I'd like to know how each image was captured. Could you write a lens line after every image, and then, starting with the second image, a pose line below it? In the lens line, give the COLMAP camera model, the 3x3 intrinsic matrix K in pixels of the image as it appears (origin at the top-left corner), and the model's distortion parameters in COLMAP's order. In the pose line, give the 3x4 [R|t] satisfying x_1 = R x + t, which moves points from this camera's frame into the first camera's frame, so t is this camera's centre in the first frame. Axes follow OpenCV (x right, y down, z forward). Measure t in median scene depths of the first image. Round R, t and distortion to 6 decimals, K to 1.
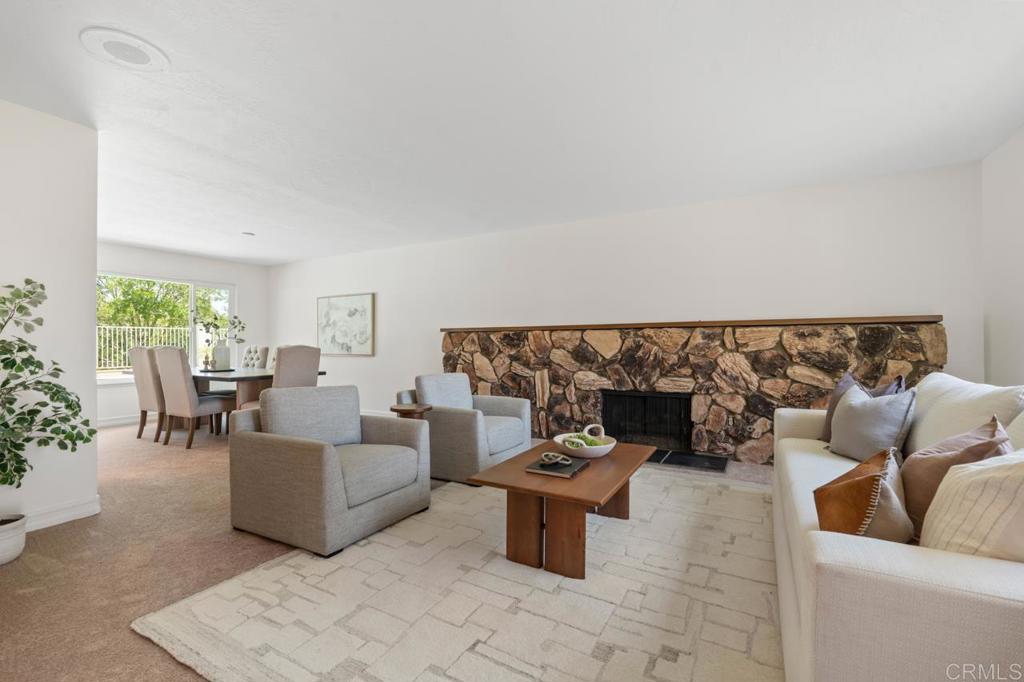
lens RADIAL K [[448.7, 0, 512.0], [0, 448.7, 341.0], [0, 0, 1]] dist [0.001091, 0.000534]
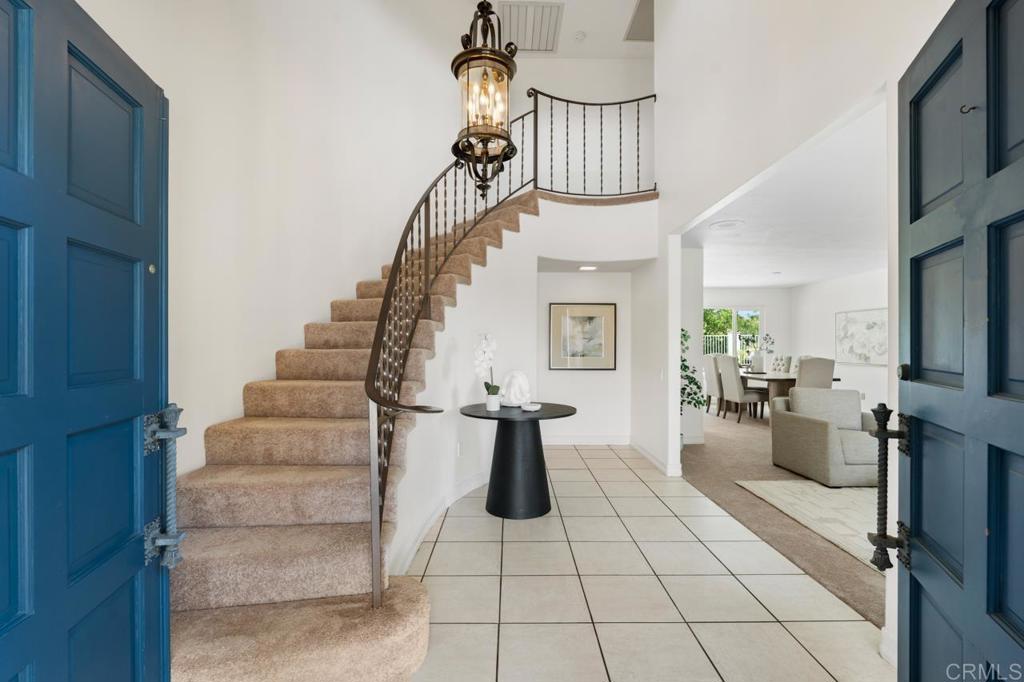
lens RADIAL K [[455.6, 0, 512.0], [0, 455.6, 341.0], [0, 0, 1]] dist [-0.001243, -0.000250]
pose [[0.503822, -0.004098, -0.863798, 0.212056], [0.003708, 0.999990, -0.002581, -0.035299], [0.863799, -0.001902, 0.503832, -0.409573]]
